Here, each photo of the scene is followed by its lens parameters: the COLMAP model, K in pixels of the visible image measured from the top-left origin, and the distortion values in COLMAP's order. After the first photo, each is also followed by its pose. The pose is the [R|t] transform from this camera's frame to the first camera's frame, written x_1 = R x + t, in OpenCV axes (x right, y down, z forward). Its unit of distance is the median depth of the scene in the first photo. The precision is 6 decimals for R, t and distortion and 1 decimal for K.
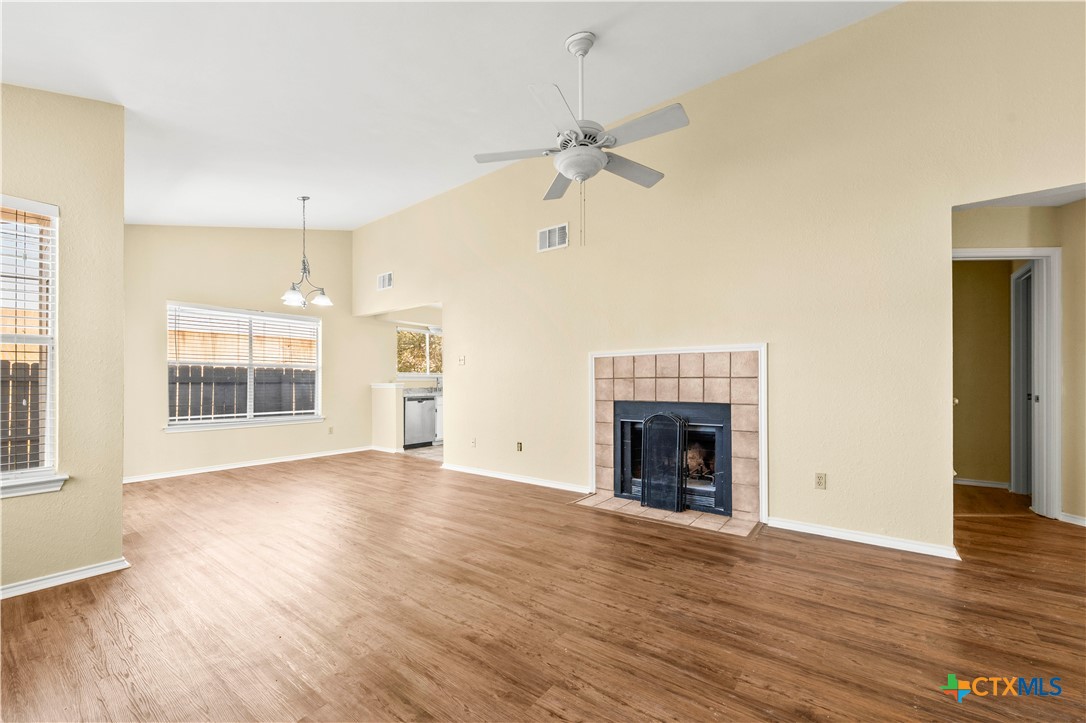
lens RADIAL K [[433.4, 0, 550.1], [0, 433.4, 380.9], [0, 0, 1]] dist [-0.001609, -0.000788]
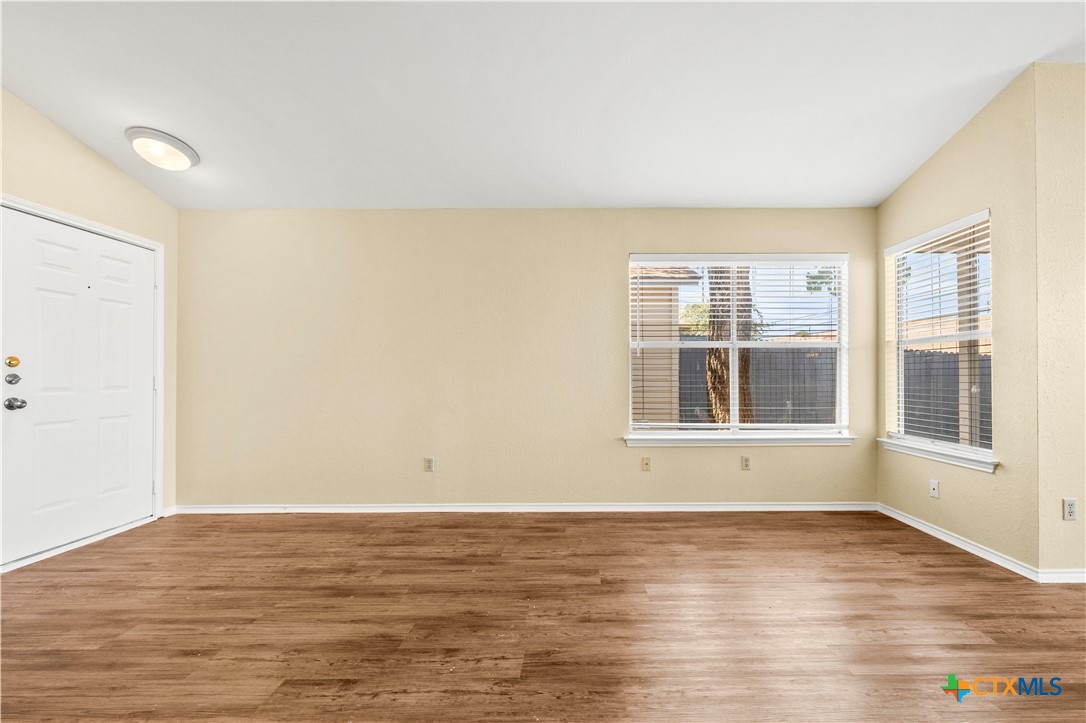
lens RADIAL K [[433.4, 0, 572.1], [0, 433.4, 377.1], [0, 0, 1]] dist [-0.001609, -0.000788]
pose [[-0.802914, 0.010248, -0.596007, 0.171328], [0.009789, 0.999944, 0.004006, 0.001708], [0.596015, -0.002618, -0.802969, 0.643586]]
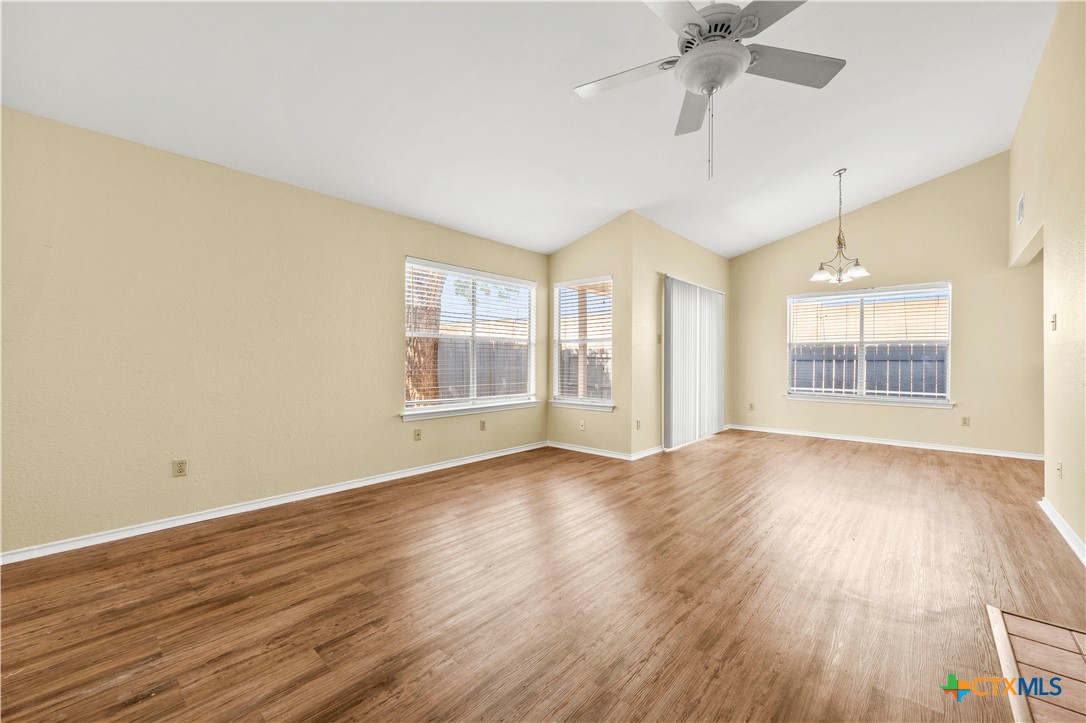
lens RADIAL K [[433.4, 0, 548.1], [0, 433.4, 356.2], [0, 0, 1]] dist [-0.001609, -0.000788]
pose [[-0.091242, -0.004901, -0.995817, 0.495314], [0.000004, 0.999988, -0.004922, -0.000531], [0.995829, -0.000453, -0.091240, 0.460867]]
